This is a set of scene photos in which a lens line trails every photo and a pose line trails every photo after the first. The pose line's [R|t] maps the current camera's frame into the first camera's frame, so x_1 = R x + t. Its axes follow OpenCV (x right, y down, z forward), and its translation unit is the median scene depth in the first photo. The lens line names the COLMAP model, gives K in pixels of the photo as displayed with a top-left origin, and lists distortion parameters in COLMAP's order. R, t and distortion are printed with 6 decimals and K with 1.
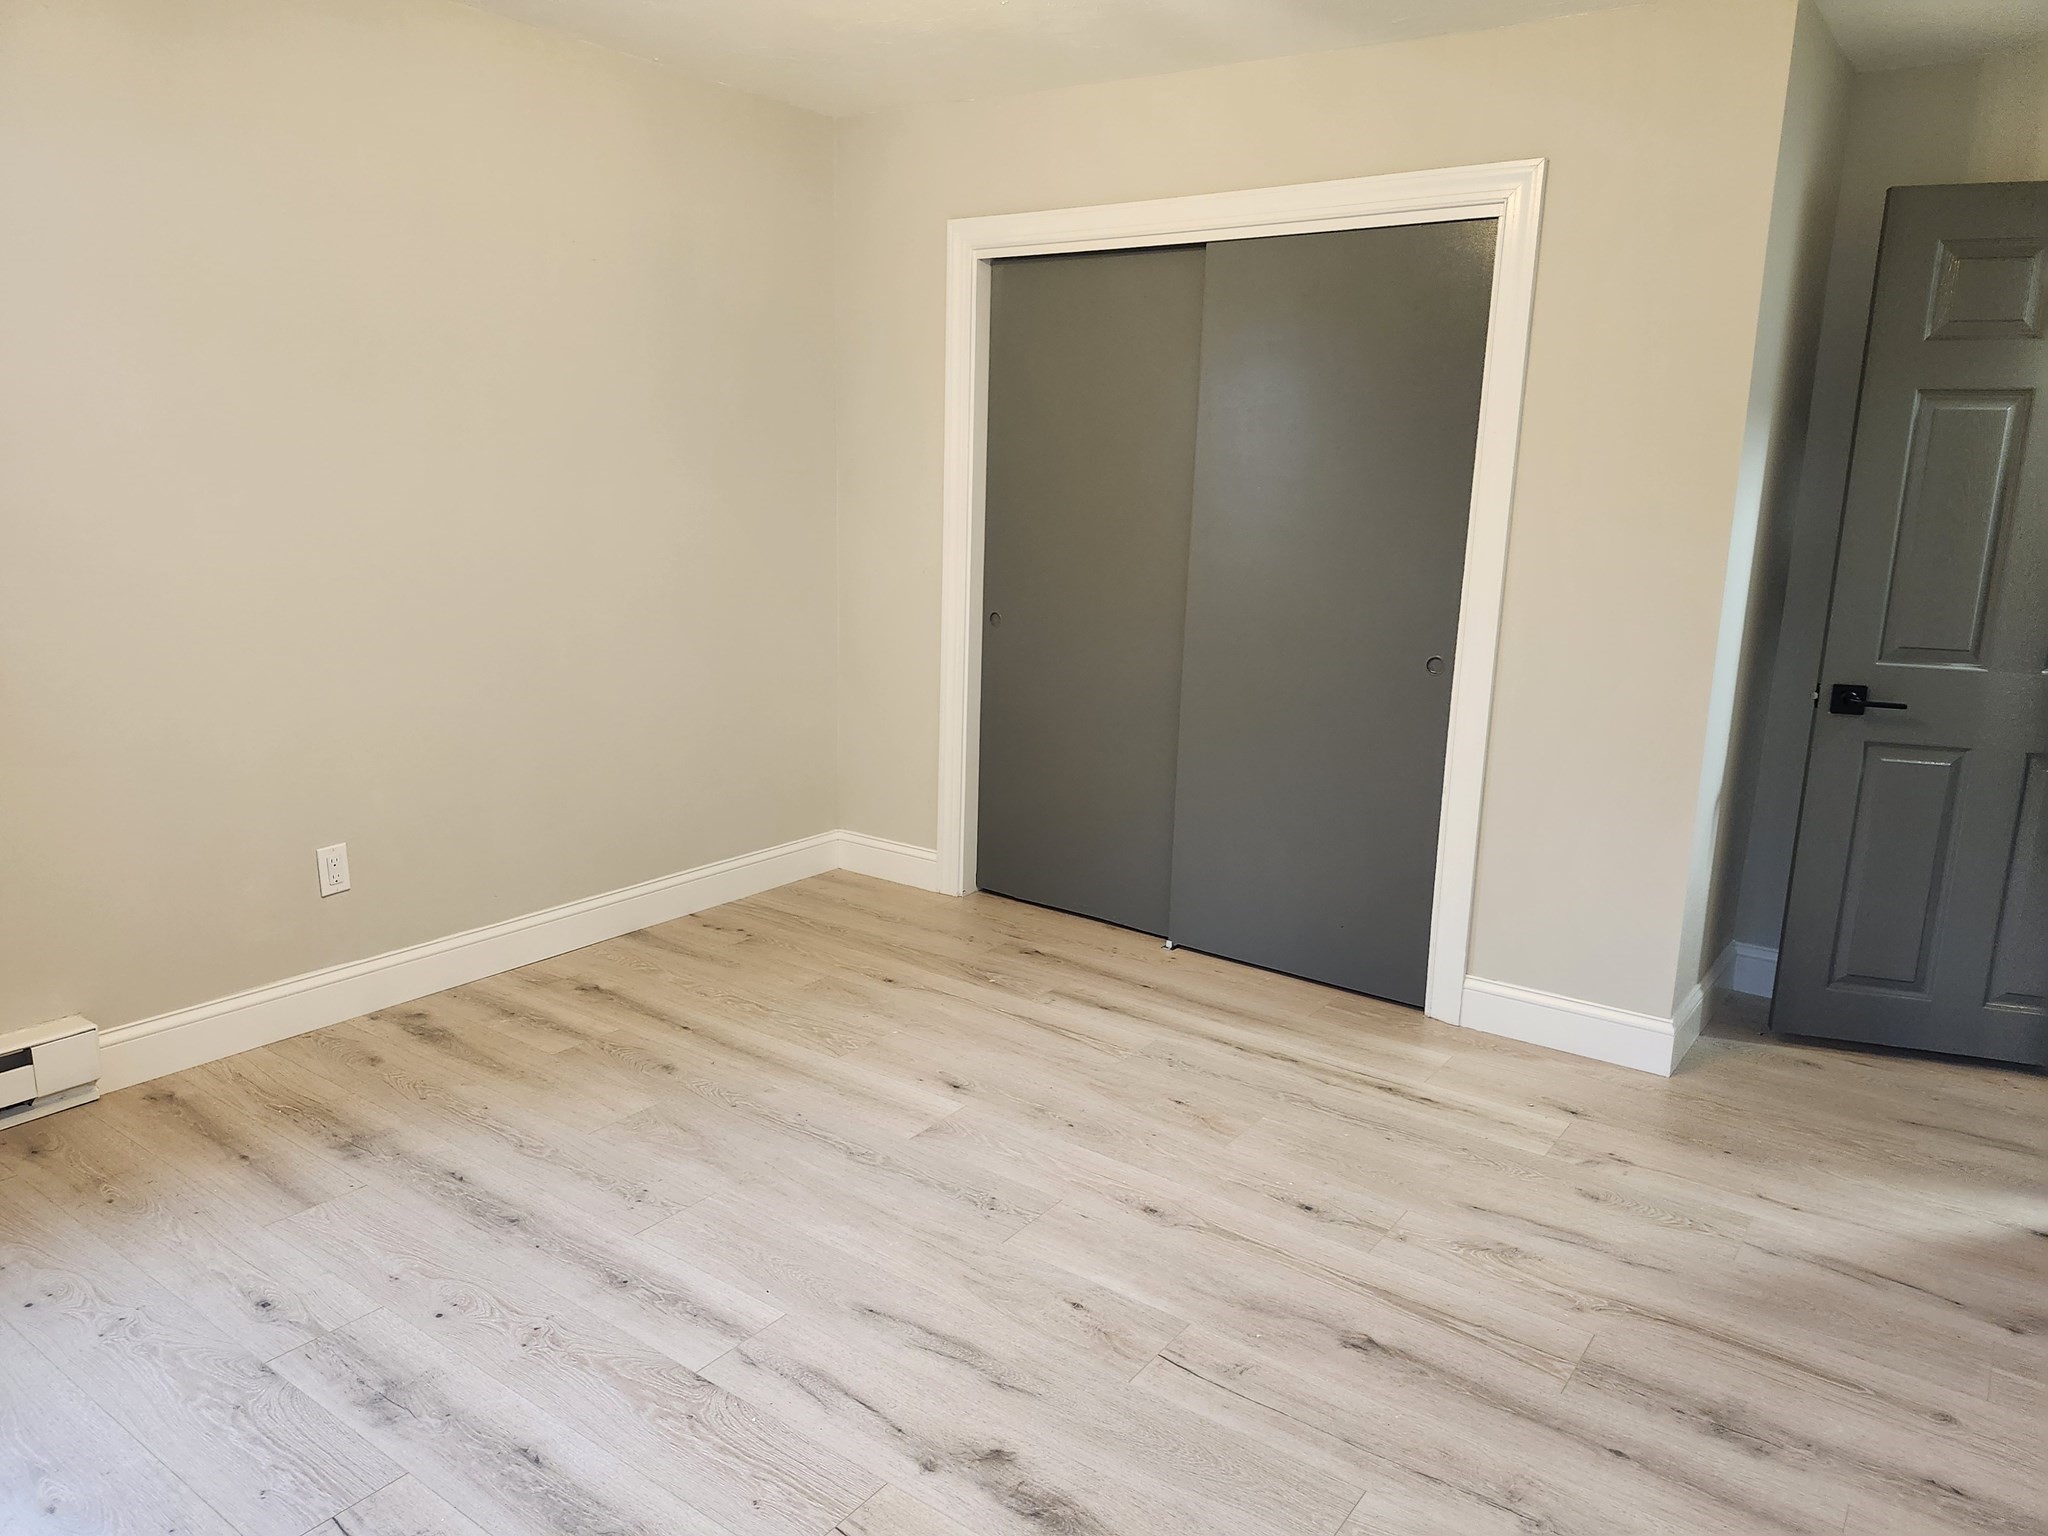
lens RADIAL K [[1413.9, 0, 996.3], [0, 1413.9, 747.2], [0, 0, 1]] dist [0.067107, -0.069188]
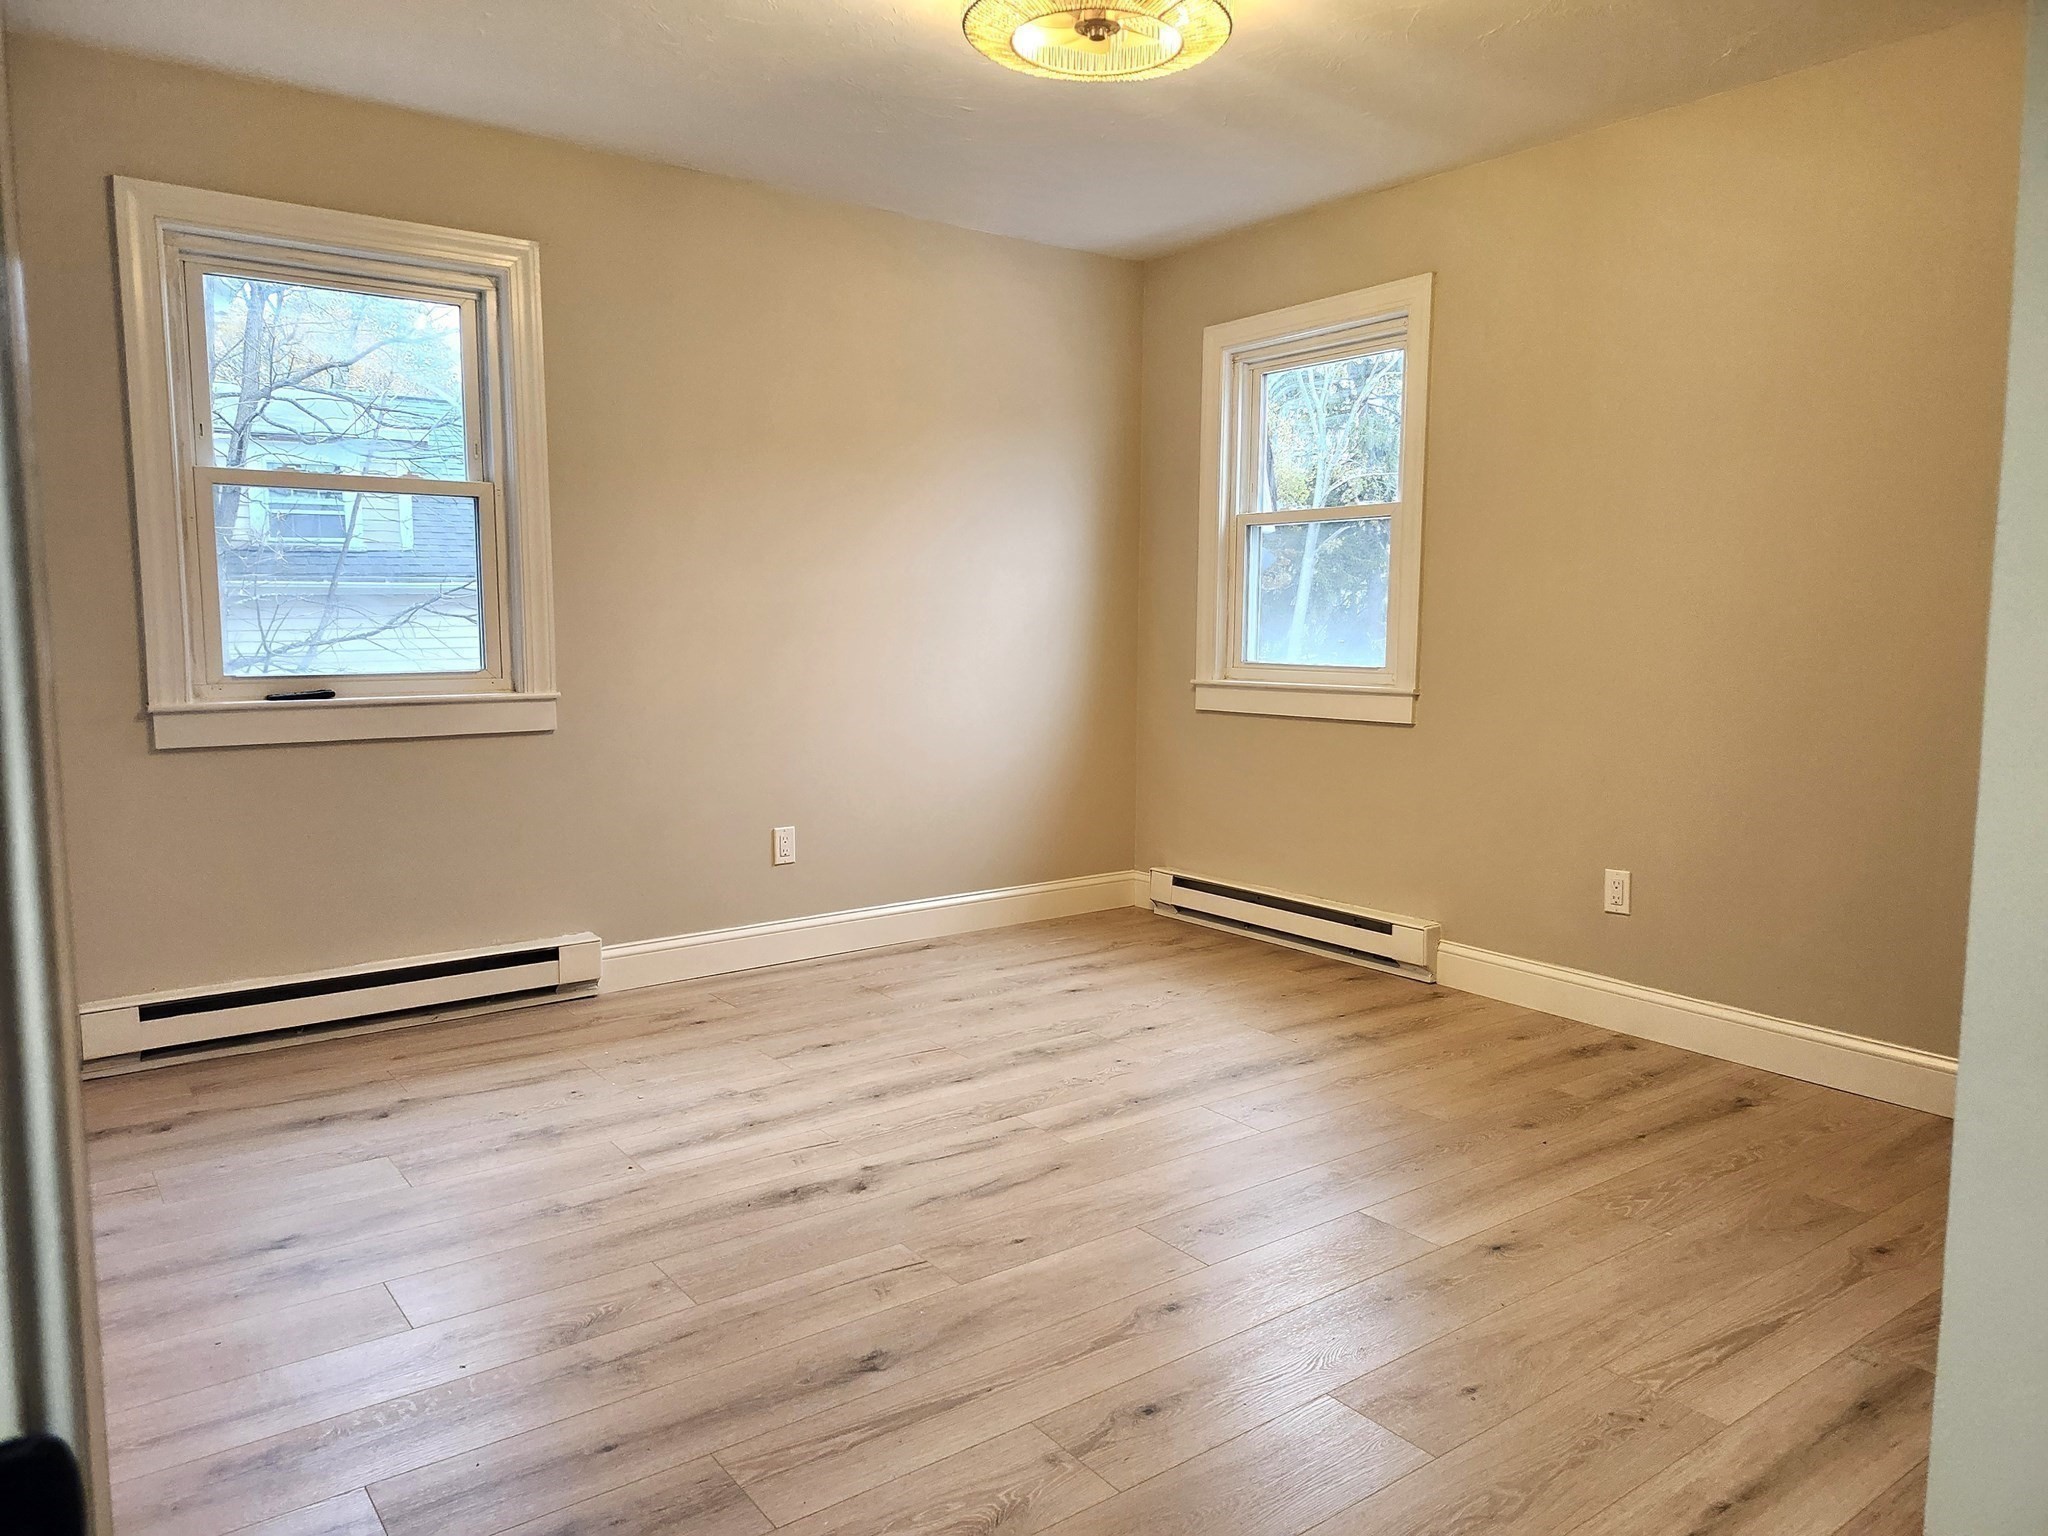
lens RADIAL K [[1413.9, 0, 1036.3], [0, 1413.9, 764.5], [0, 0, 1]] dist [0.067107, -0.069188]
pose [[-0.285173, 0.075095, -0.955530, 0.730054], [-0.205344, 0.968992, 0.137437, -0.070533], [0.936221, 0.235406, -0.260910, 0.847946]]
